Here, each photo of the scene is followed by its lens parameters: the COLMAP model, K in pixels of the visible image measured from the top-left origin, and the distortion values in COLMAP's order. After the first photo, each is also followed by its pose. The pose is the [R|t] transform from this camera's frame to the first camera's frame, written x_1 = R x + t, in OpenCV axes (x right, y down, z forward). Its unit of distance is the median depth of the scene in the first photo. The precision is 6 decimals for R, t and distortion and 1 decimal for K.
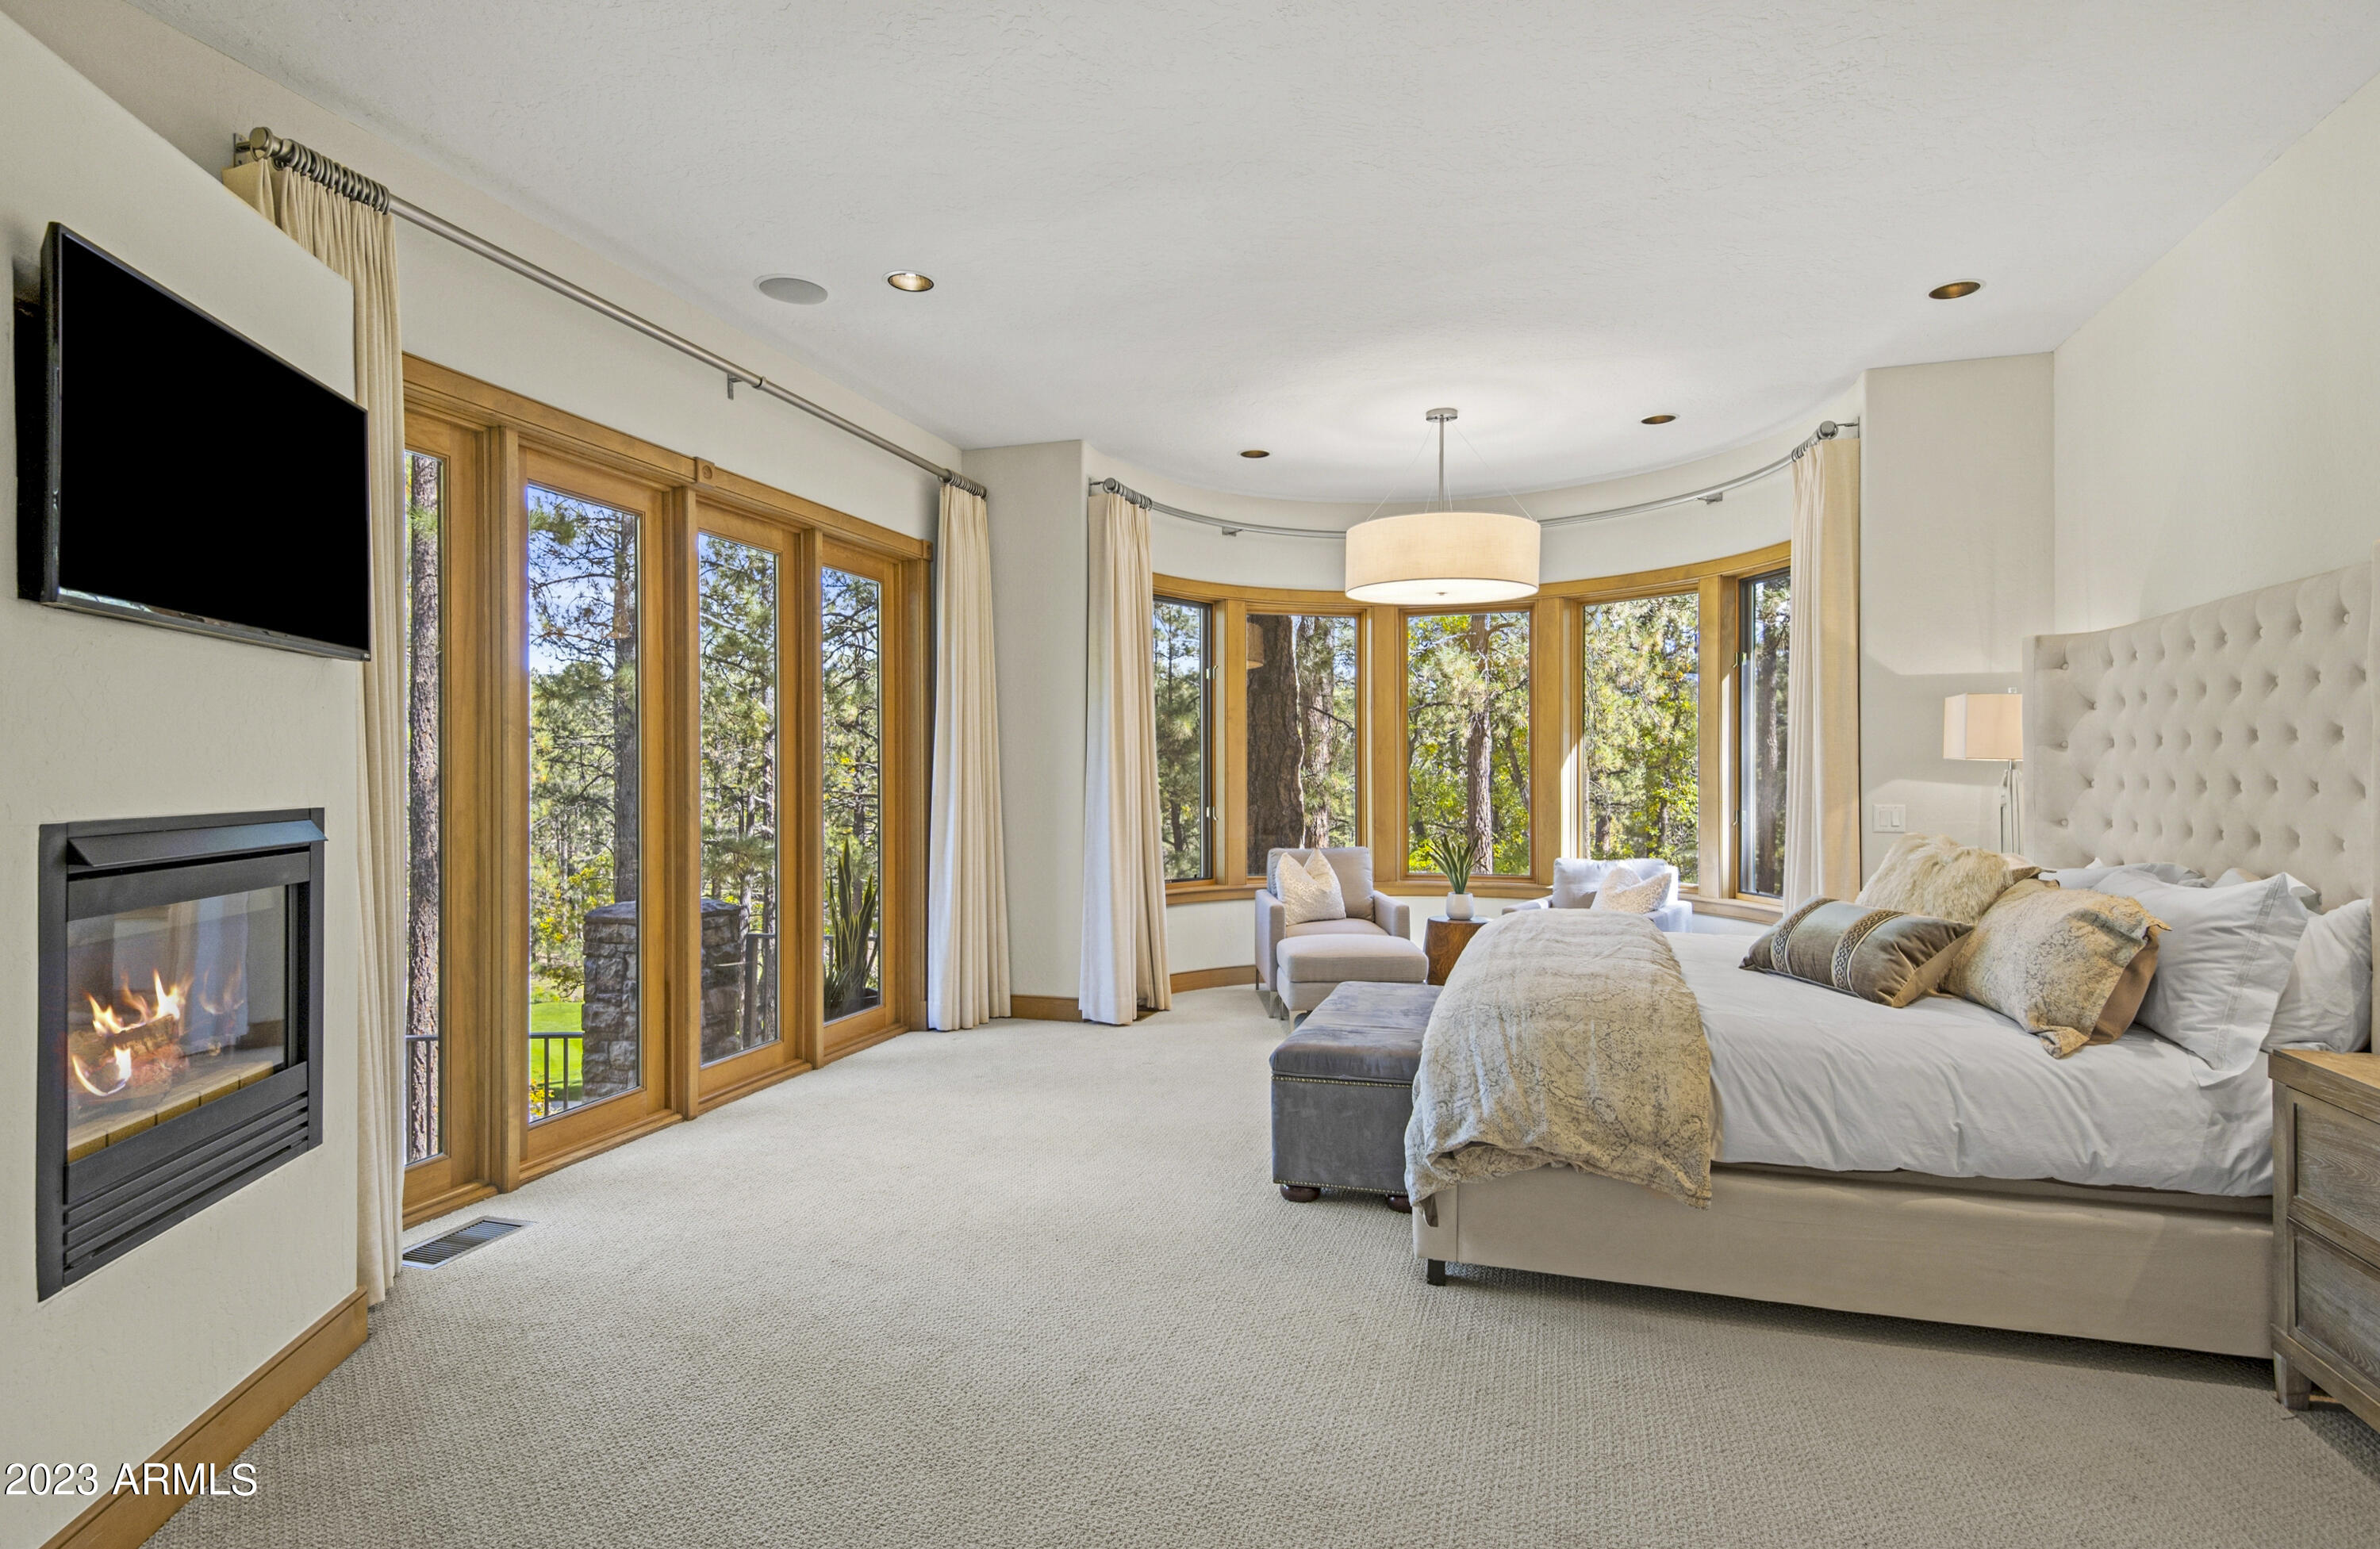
lens RADIAL K [[1294.9, 0, 1150.6], [0, 1294.9, 737.8], [0, 0, 1]] dist [0.001123, -0.001538]
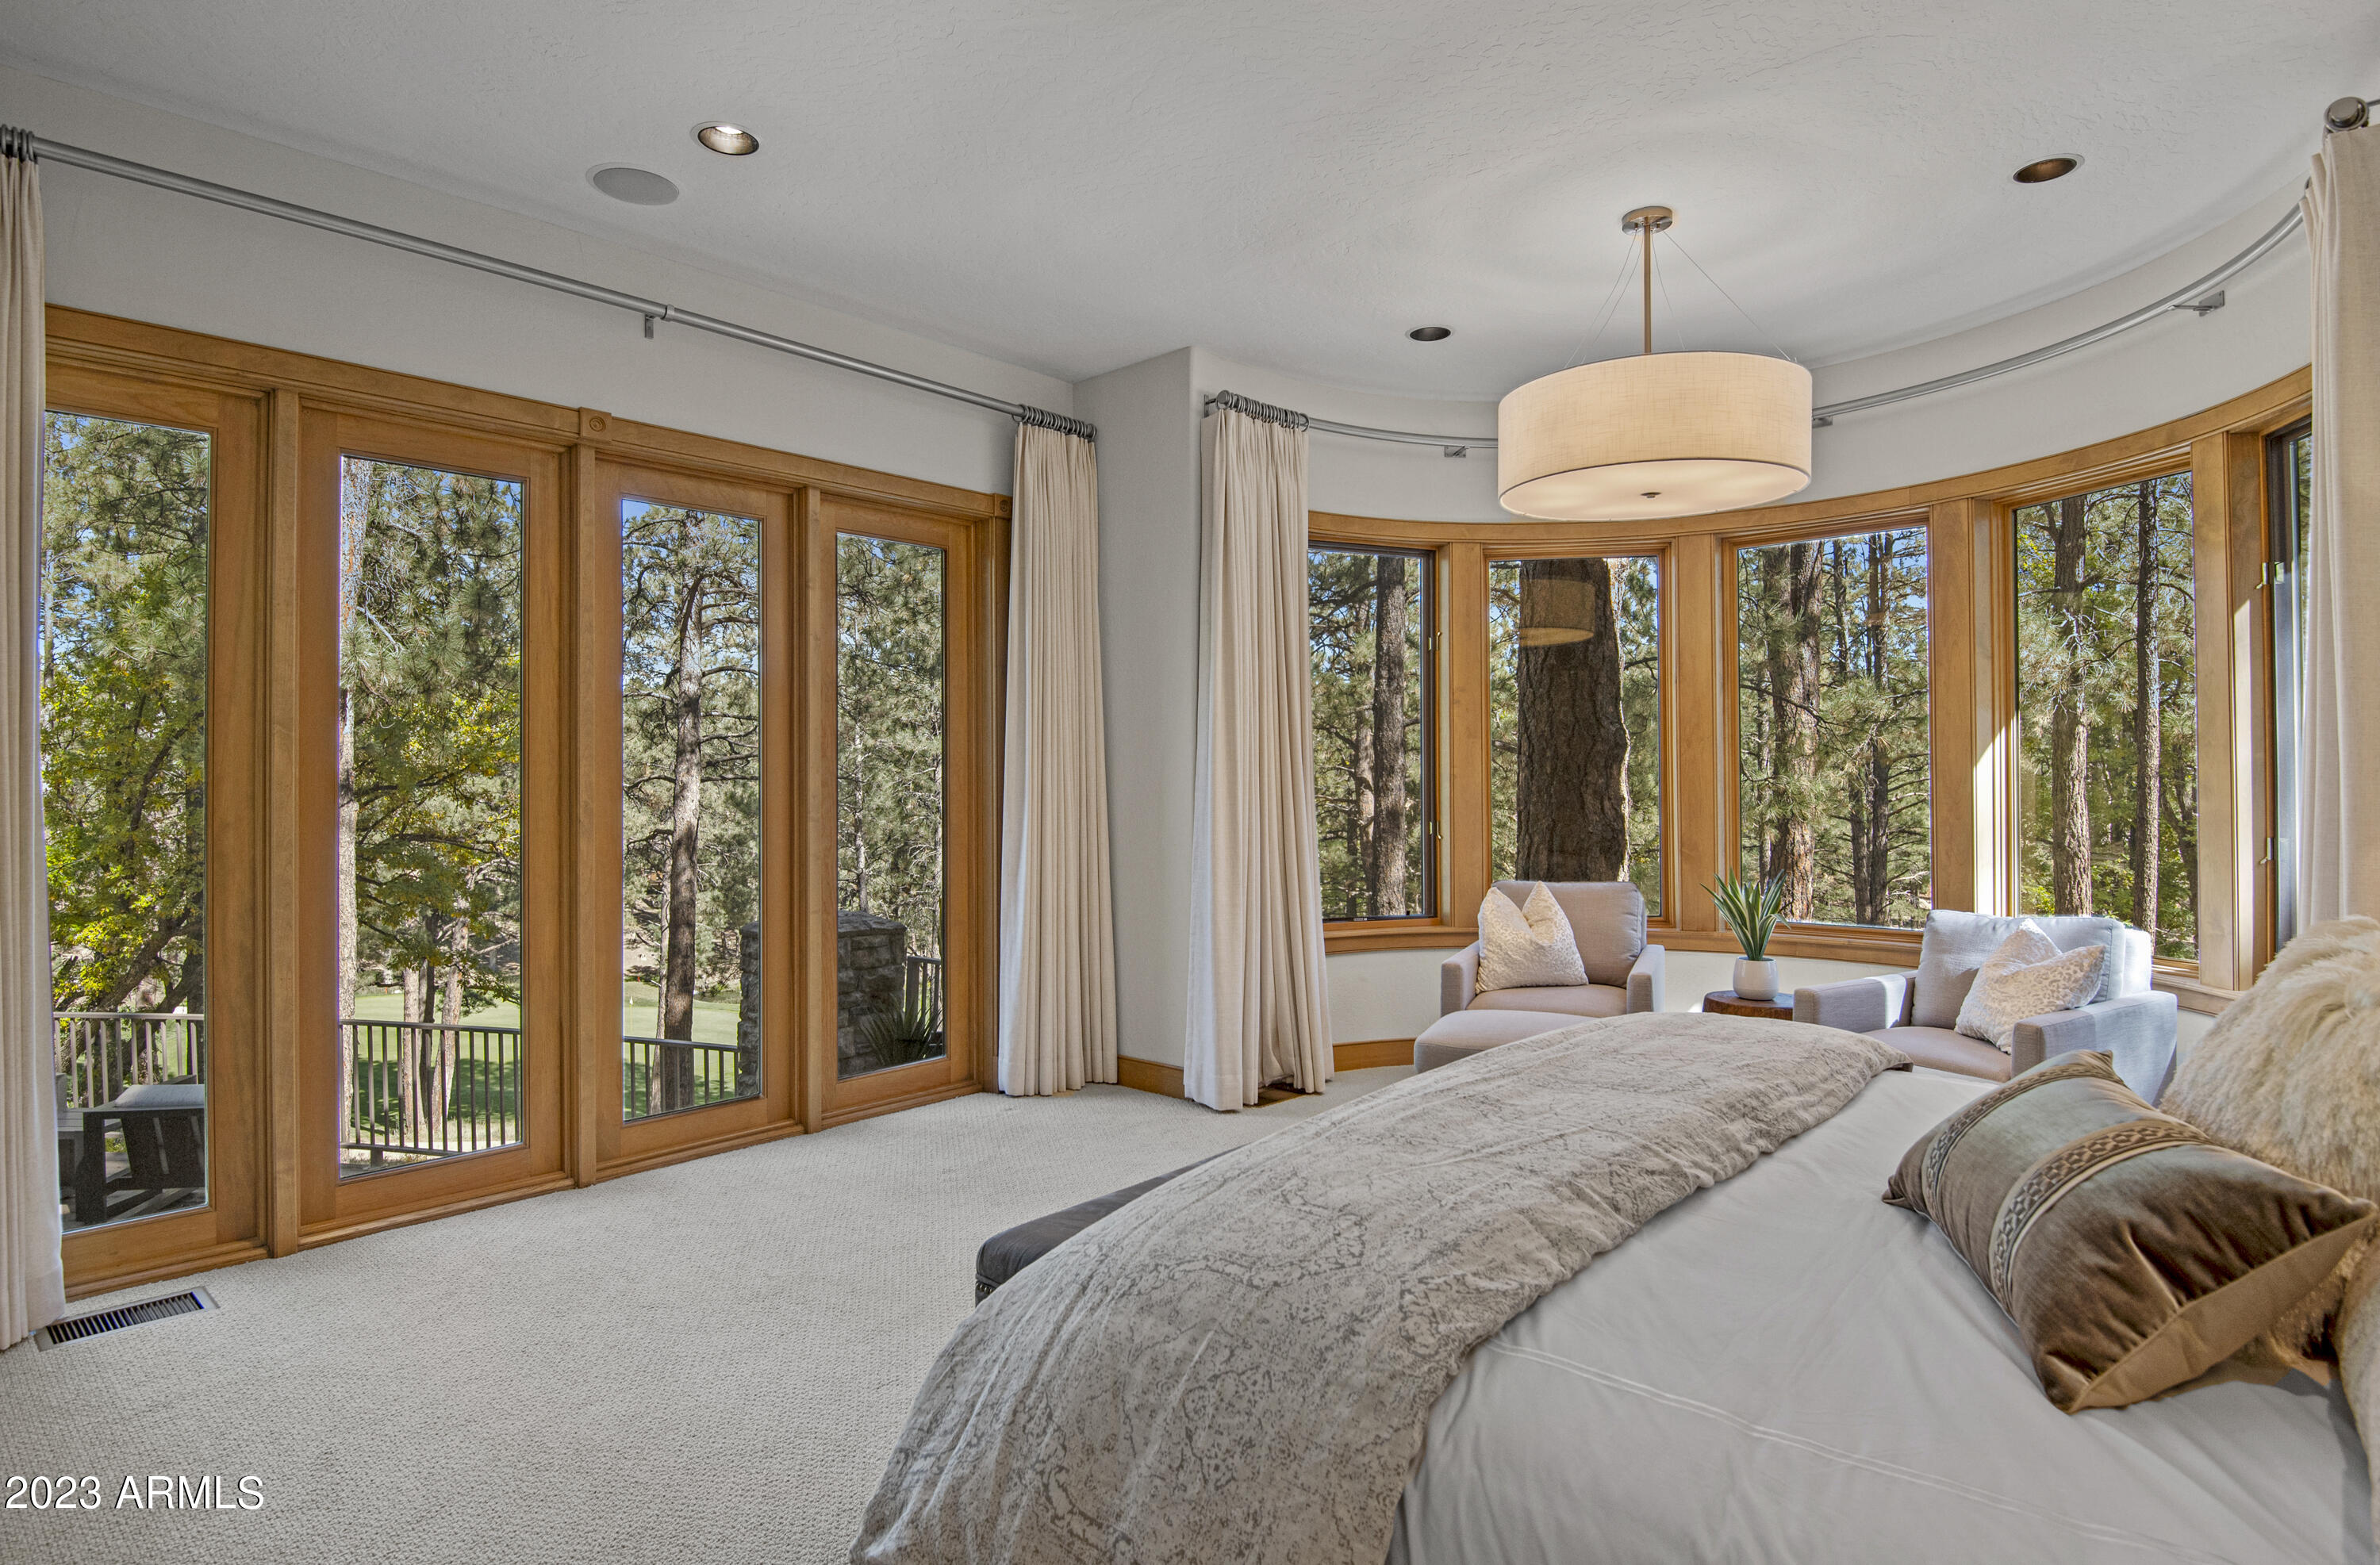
lens RADIAL K [[1291.8, 0, 1158.2], [0, 1291.8, 751.6], [0, 0, 1]] dist [-0.005796, -0.026071]
pose [[0.903134, -0.012044, -0.429189, 0.259245], [0.015686, 0.999865, 0.004950, 0.007632], [0.429071, -0.011203, 0.903201, 0.295534]]
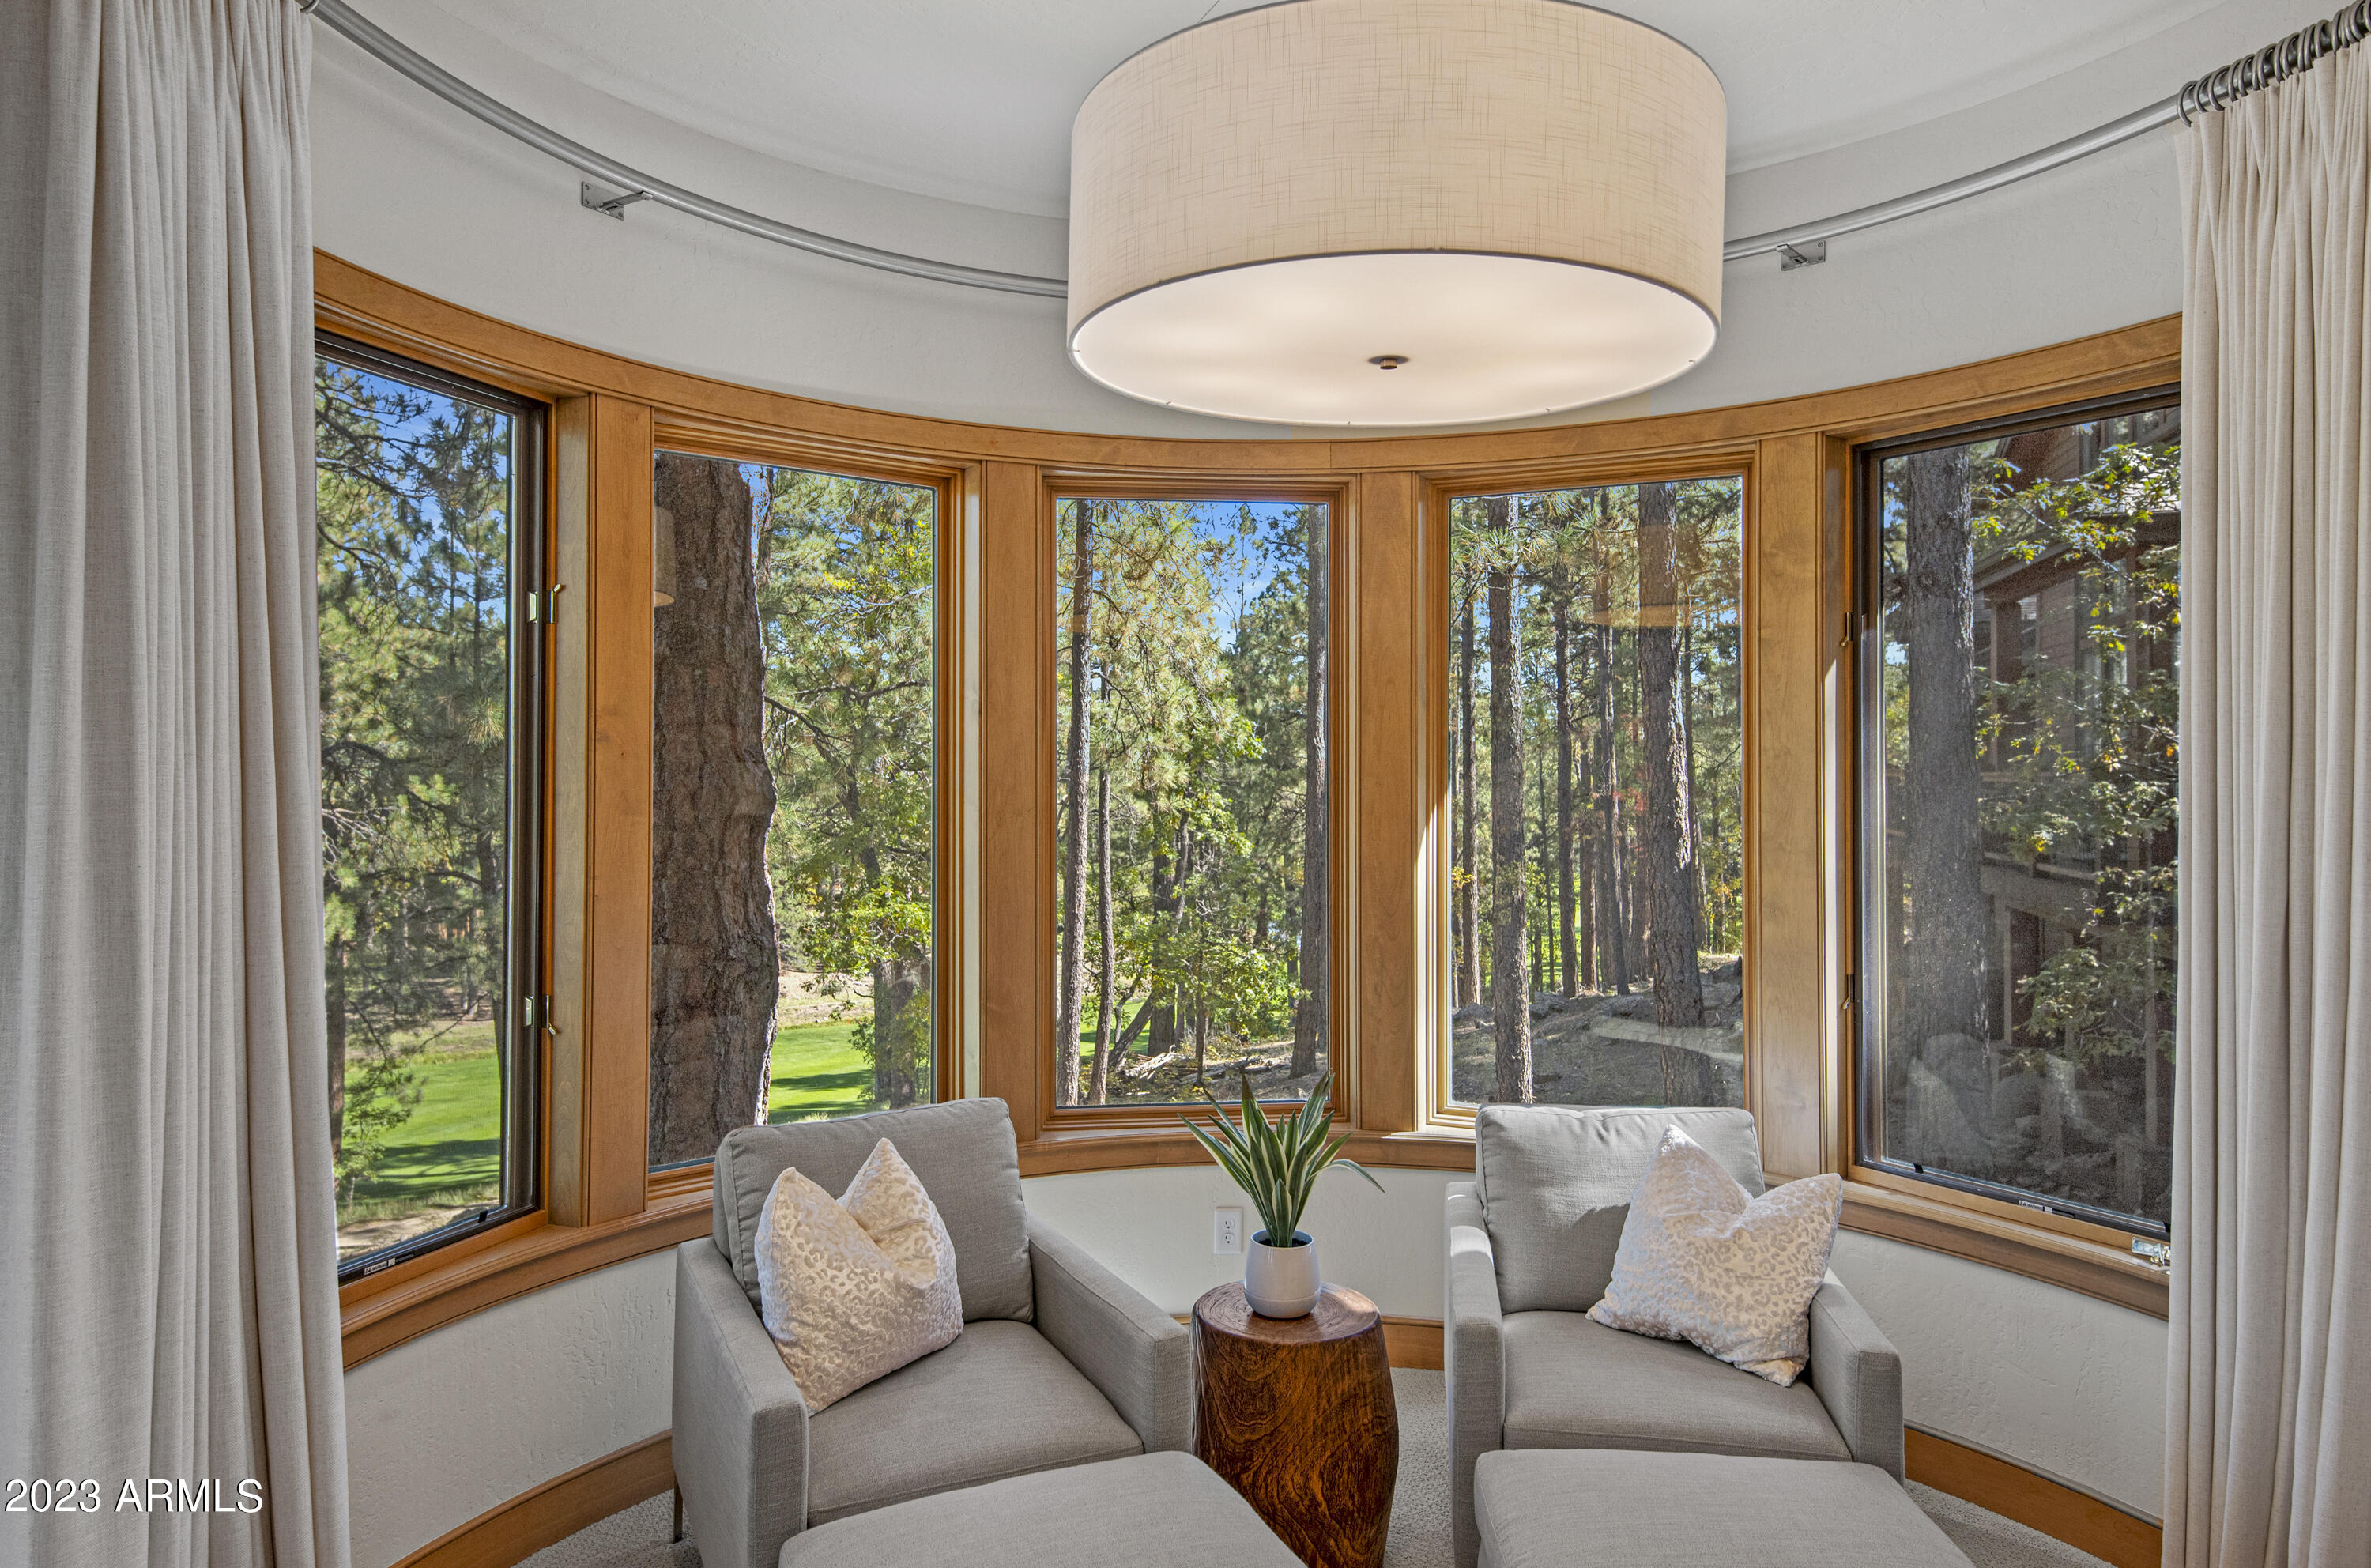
lens RADIAL K [[1481.4, 0, 1191.6], [0, 1481.4, 728.4], [0, 0, 1]] dist [0.041390, 0.000074]
pose [[0.898265, 0.009749, 0.439346, 0.031681], [-0.014263, 0.999874, 0.006973, -0.026941], [-0.439223, -0.012530, 0.898291, 0.662115]]
